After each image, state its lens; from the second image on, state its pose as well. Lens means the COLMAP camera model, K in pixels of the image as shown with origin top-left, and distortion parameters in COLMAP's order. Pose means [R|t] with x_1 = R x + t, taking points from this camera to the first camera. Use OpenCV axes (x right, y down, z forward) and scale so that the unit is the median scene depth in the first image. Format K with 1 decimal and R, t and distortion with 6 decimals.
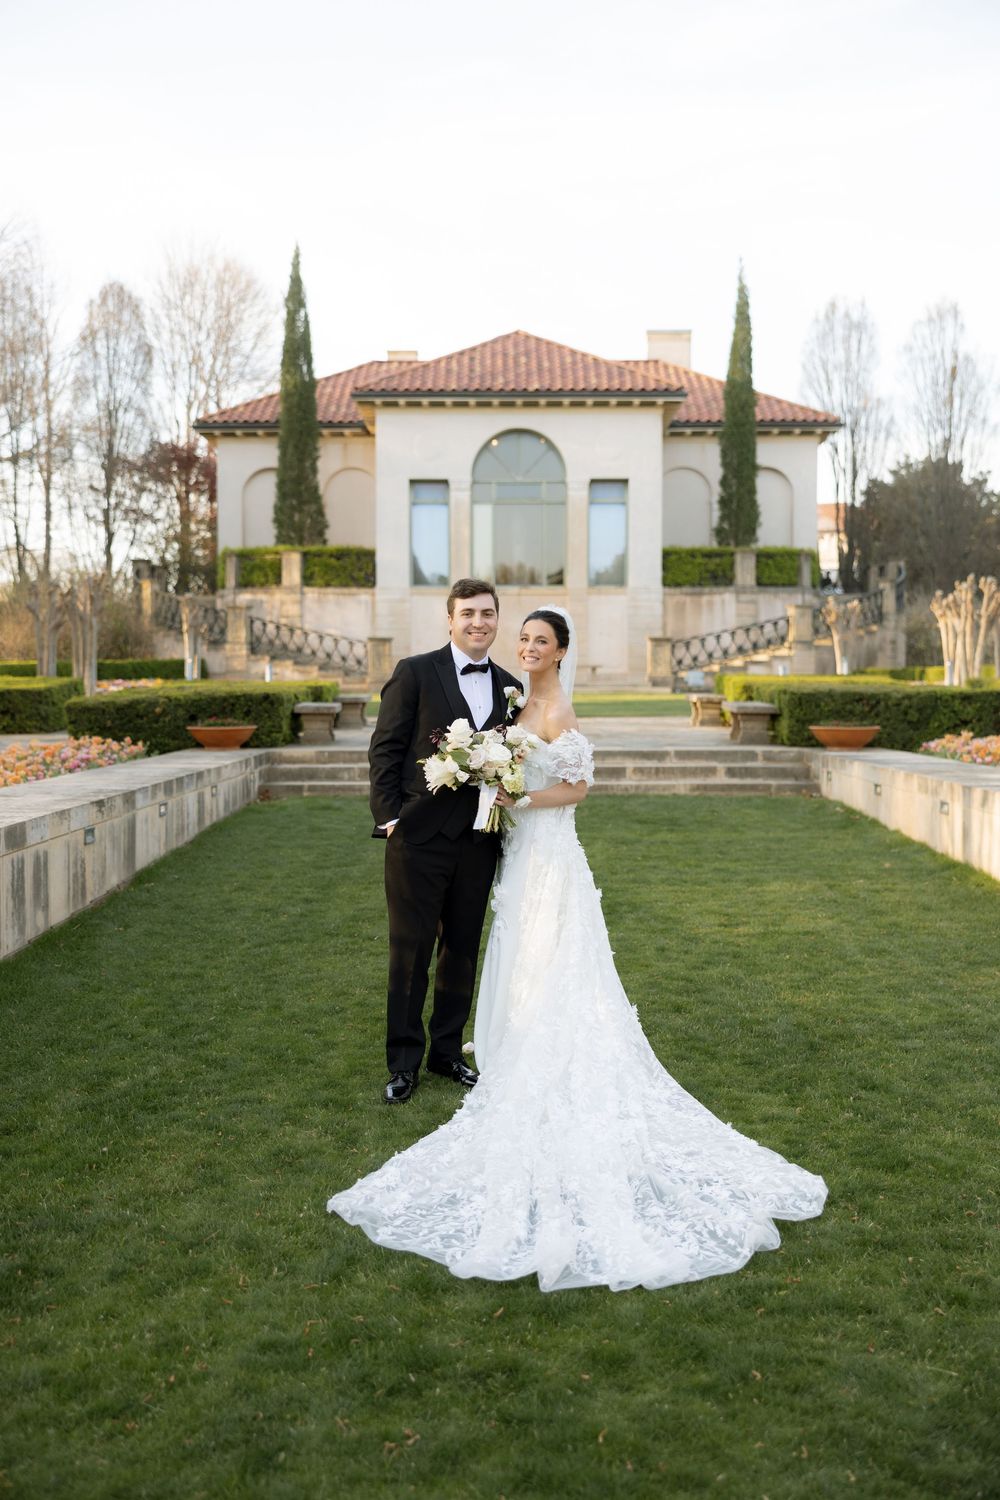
lens RADIAL K [[1708.4, 0, 494.1], [0, 1708.4, 745.1], [0, 0, 1]] dist [0.060768, 0.000000]
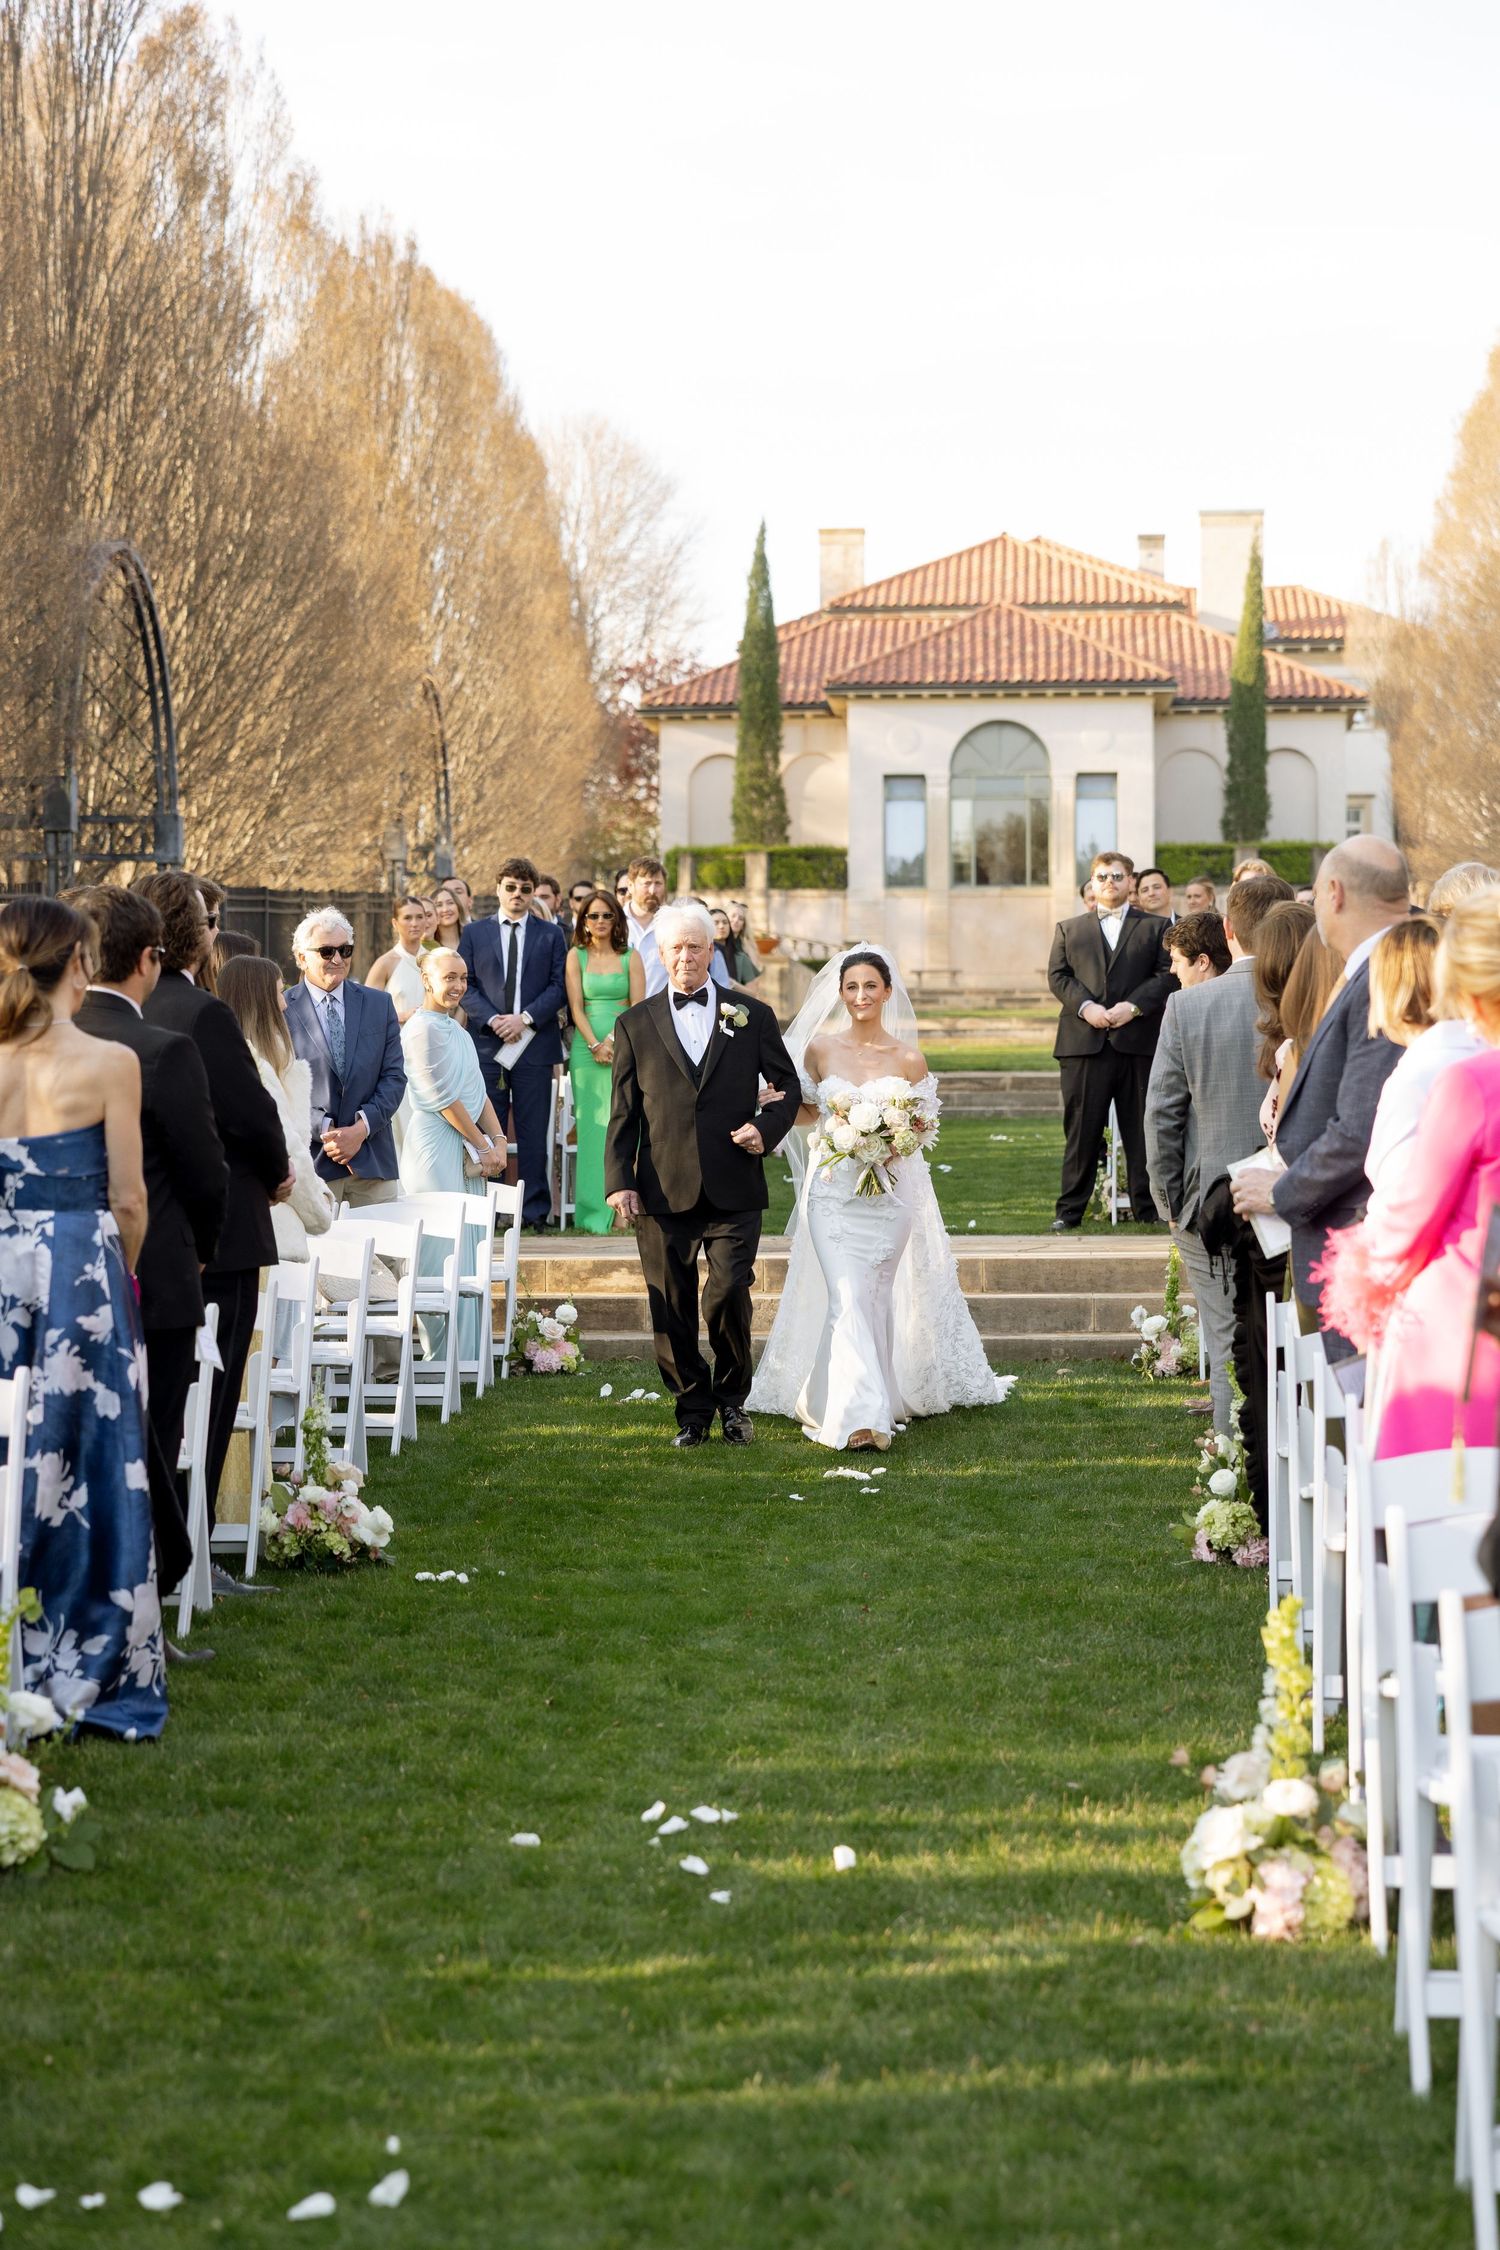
lens RADIAL K [[9051.0, 0, 735.8], [0, 9051.0, 1134.9], [0, 0, 1]] dist [0.941899, 0.000000]
pose [[0.999474, -0.003089, -0.032284, 0.029806], [0.001440, 0.998698, -0.050988, 0.297131], [0.032400, 0.050915, 0.998177, -3.979318]]
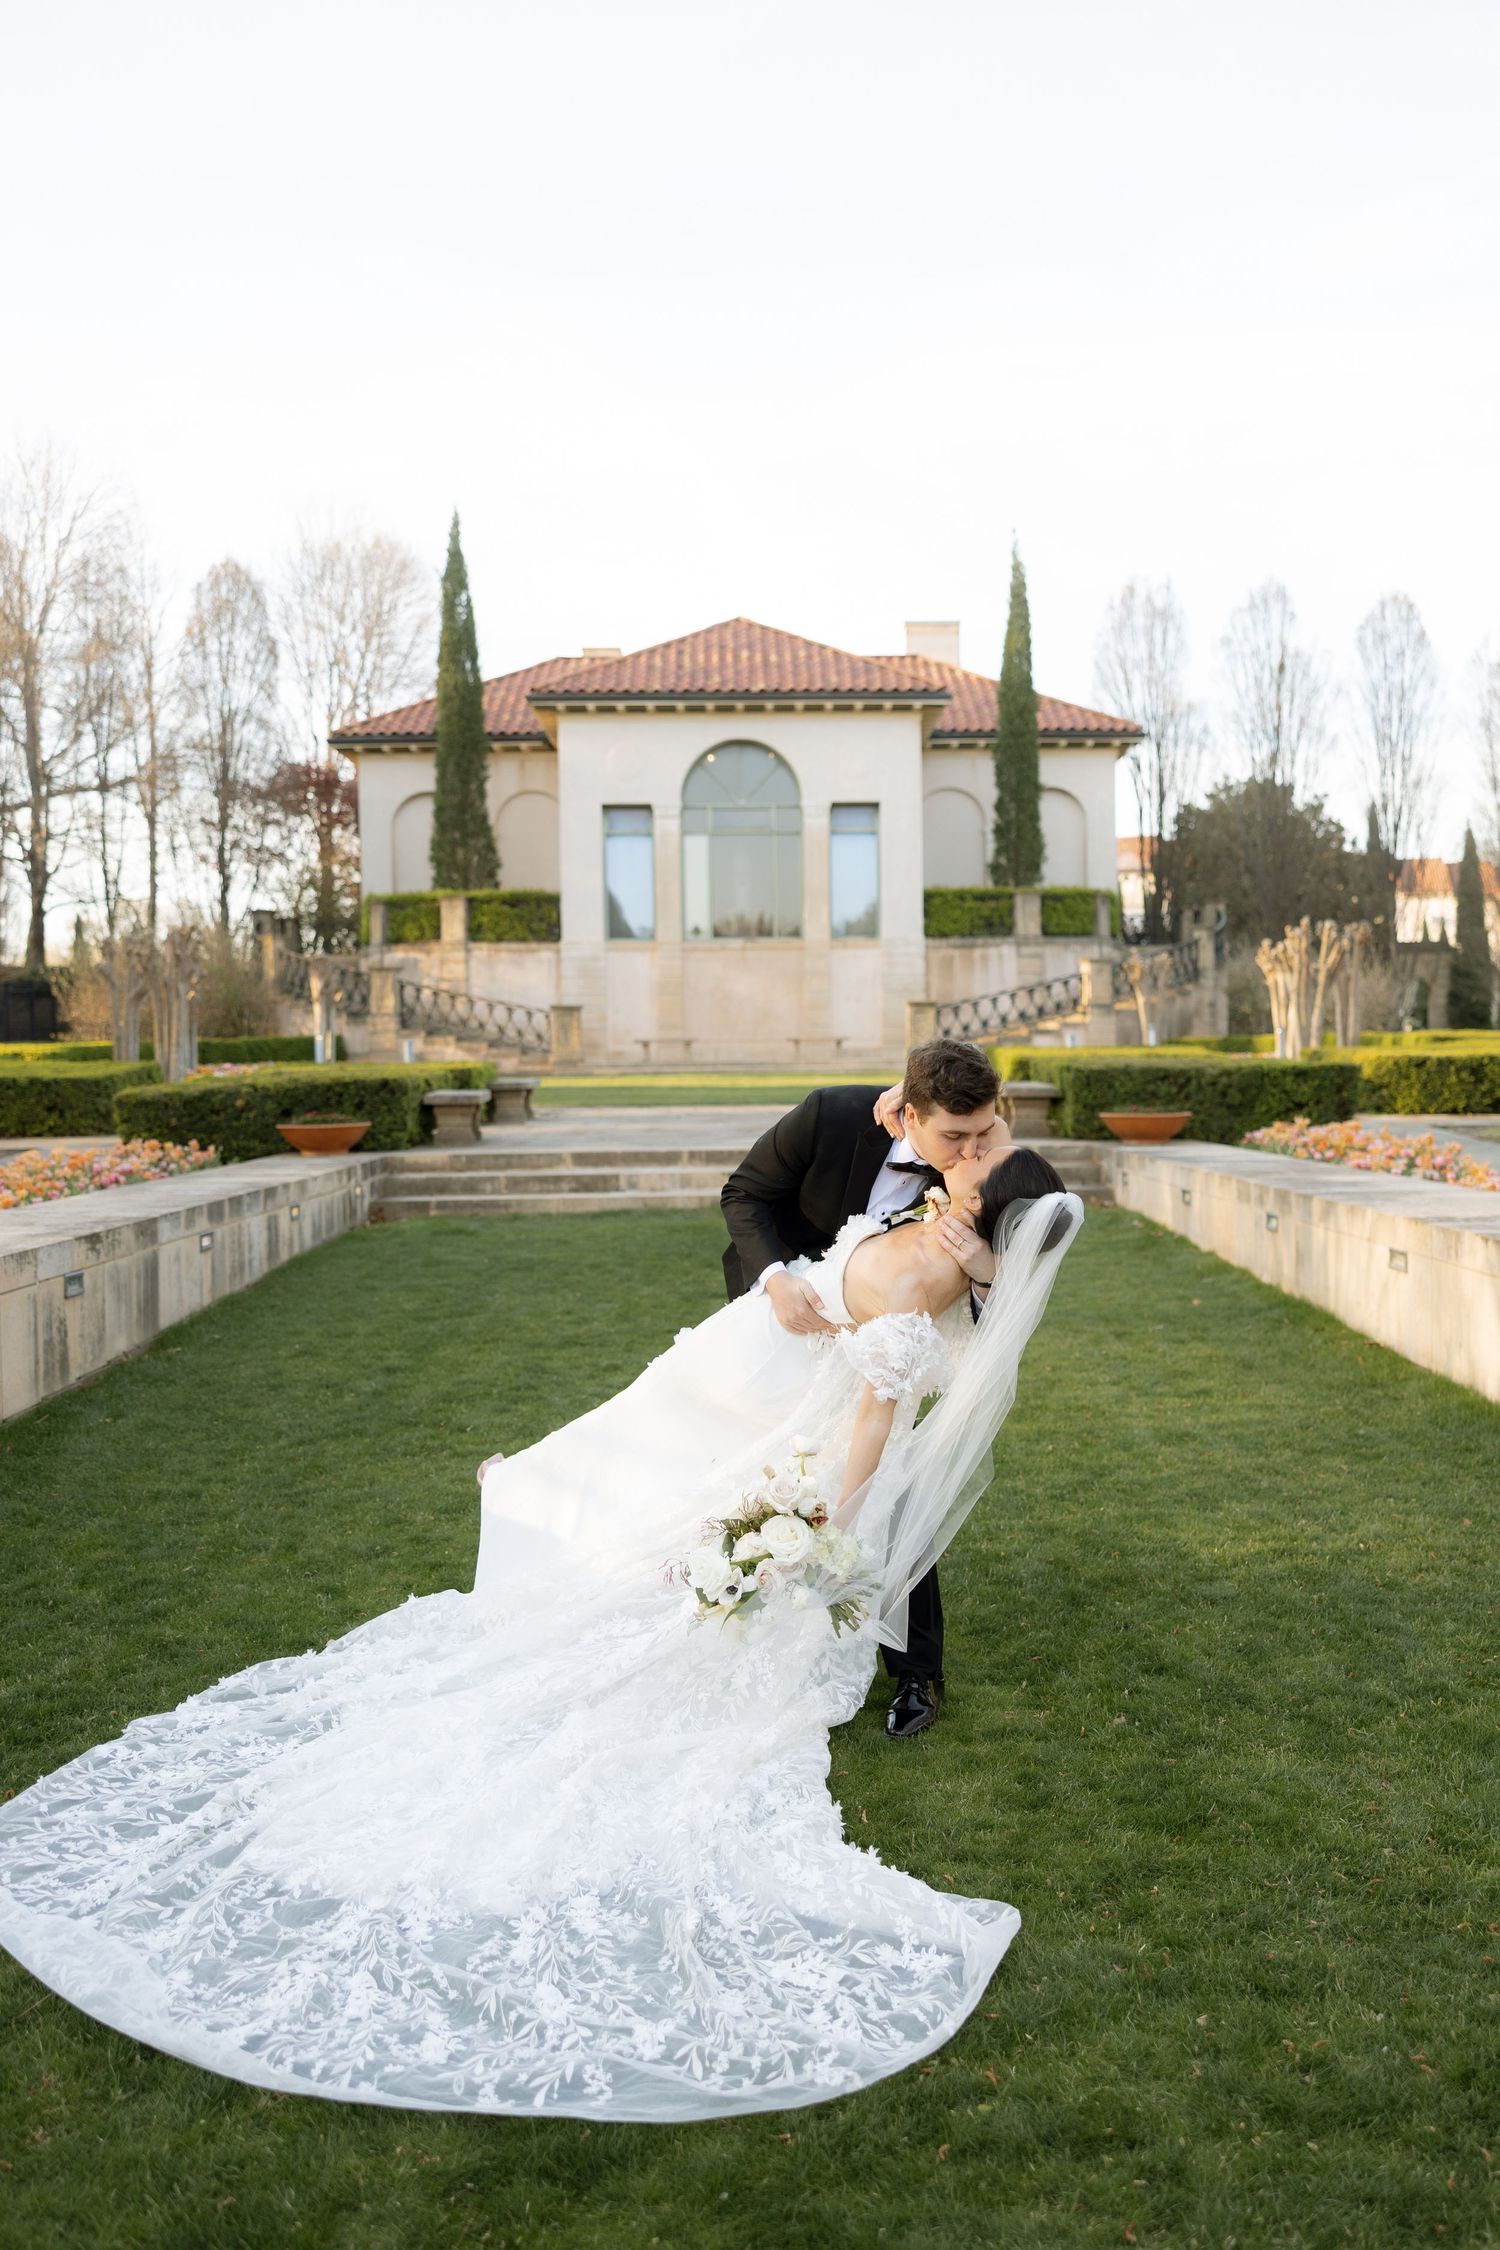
lens RADIAL K [[2087.1, 0, 833.9], [0, 2087.1, 1139.9], [0, 0, 1]] dist [0.007135, 0.000000]
pose [[0.998816, -0.013983, 0.046588, 0.010176], [0.013916, 0.999902, 0.001762, -0.001115], [-0.046608, -0.001112, 0.998913, 0.034375]]
